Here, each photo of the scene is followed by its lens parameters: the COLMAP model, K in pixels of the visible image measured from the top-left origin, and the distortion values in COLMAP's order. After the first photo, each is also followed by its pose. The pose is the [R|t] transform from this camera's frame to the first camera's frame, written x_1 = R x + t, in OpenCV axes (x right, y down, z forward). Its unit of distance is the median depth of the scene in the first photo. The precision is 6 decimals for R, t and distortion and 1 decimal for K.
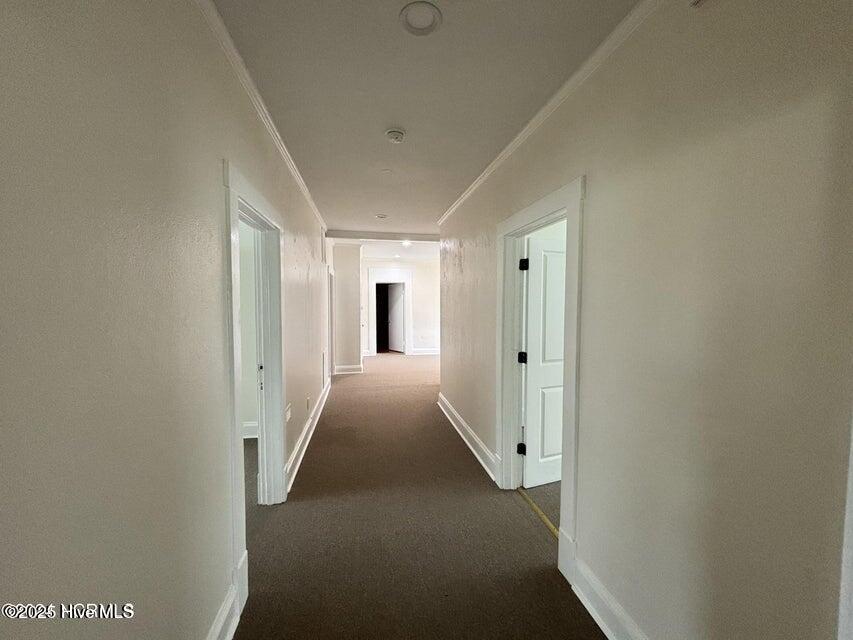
lens RADIAL K [[340.4, 0, 426.5], [0, 340.4, 320.0], [0, 0, 1]] dist [-0.000904, -0.000383]
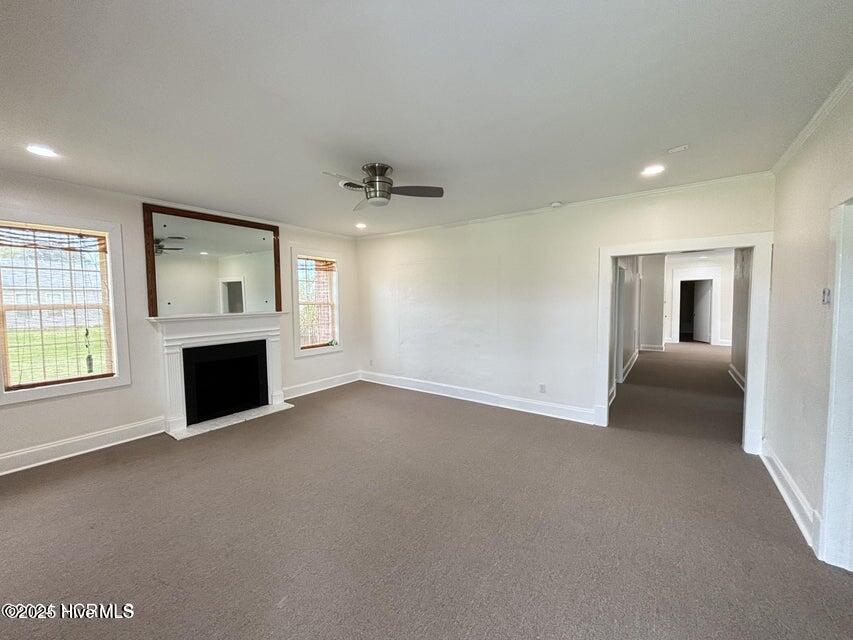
lens RADIAL K [[340.4, 0, 426.5], [0, 340.4, 320.0], [0, 0, 1]] dist [-0.000904, -0.000383]
pose [[0.698056, 0.033043, -0.715281, 0.082802], [-0.019320, 0.999440, 0.027315, 0.010295], [0.715783, -0.005248, 0.698303, -0.442995]]
